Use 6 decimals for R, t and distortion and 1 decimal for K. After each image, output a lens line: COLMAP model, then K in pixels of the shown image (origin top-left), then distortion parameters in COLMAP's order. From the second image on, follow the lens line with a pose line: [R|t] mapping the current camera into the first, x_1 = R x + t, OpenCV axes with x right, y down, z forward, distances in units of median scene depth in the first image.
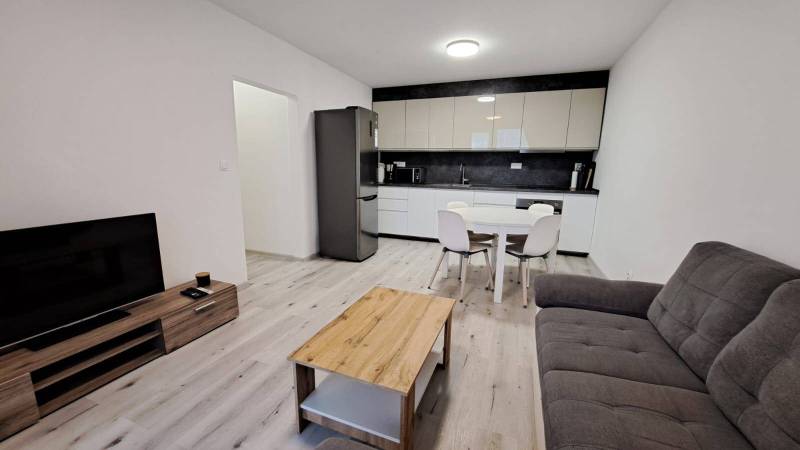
lens RADIAL K [[317.3, 0, 390.4], [0, 317.3, 227.6], [0, 0, 1]] dist [-0.016343, 0.000038]
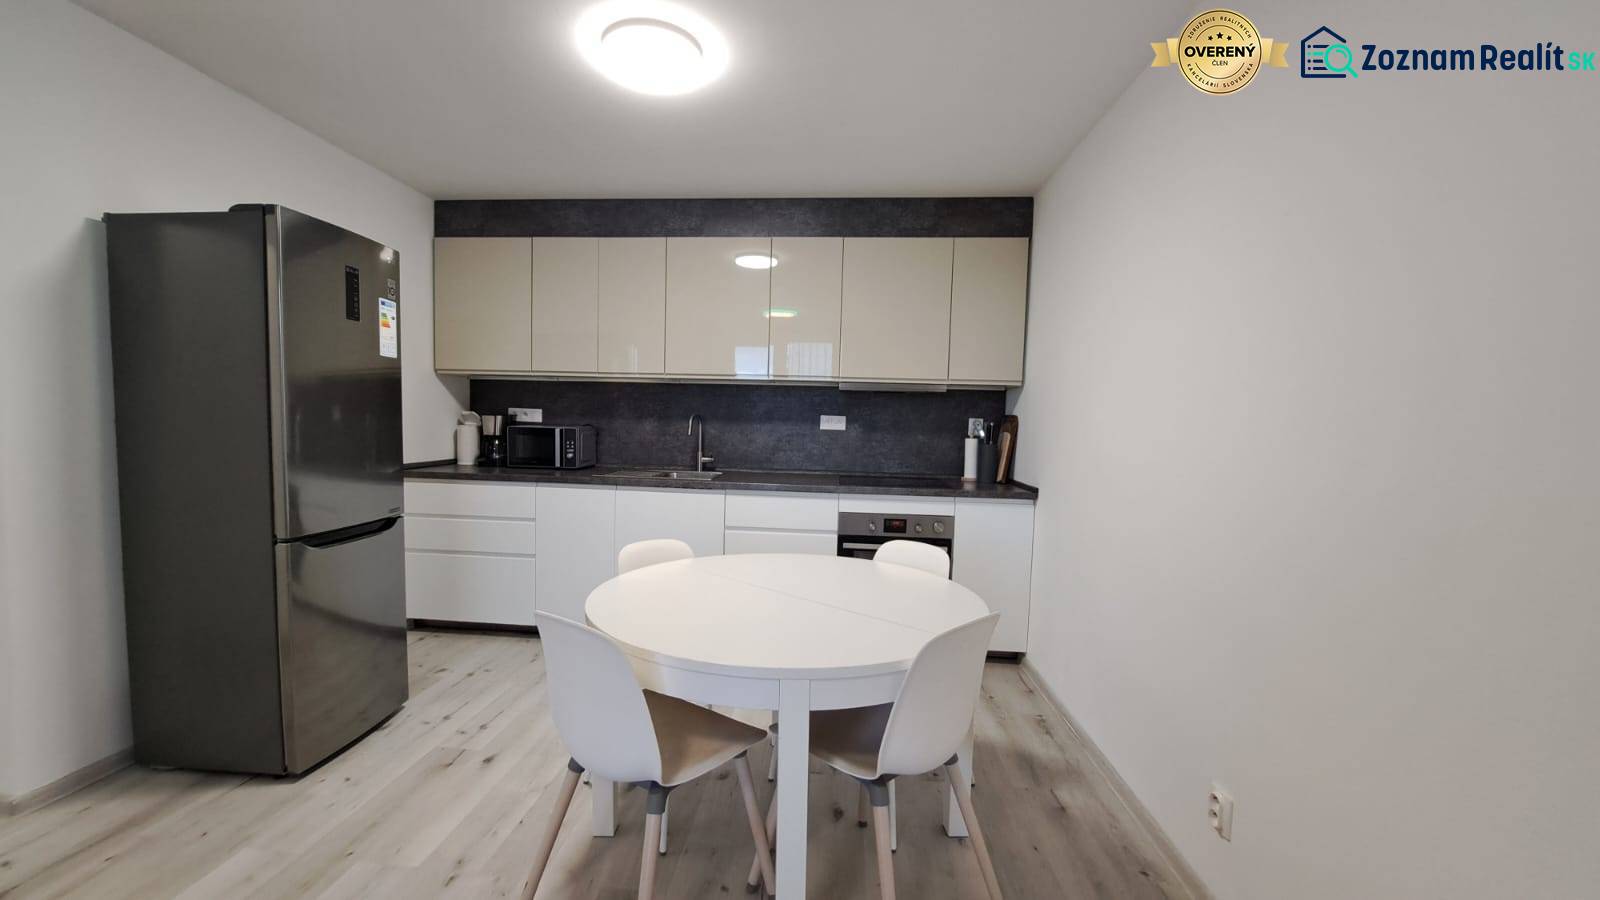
lens RADIAL K [[634.6, 0, 780.9], [0, 634.6, 455.3], [0, 0, 1]] dist [-0.016343, 0.000038]
pose [[0.957858, -0.004739, 0.287205, 0.287200], [0.042686, 0.991110, -0.126009, -0.154003], [-0.284054, 0.132958, 0.949545, 0.718679]]
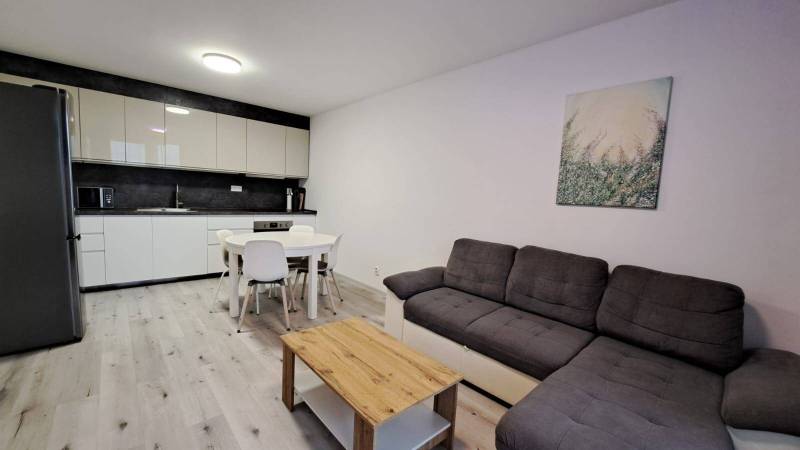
lens RADIAL K [[317.3, 0, 390.4], [0, 317.3, 227.6], [0, 0, 1]] dist [-0.016343, 0.000038]
pose [[0.449885, -0.078582, 0.889623, -0.691395], [0.127972, 0.991514, 0.022866, -0.090741], [-0.883870, 0.103559, 0.456124, 0.349474]]
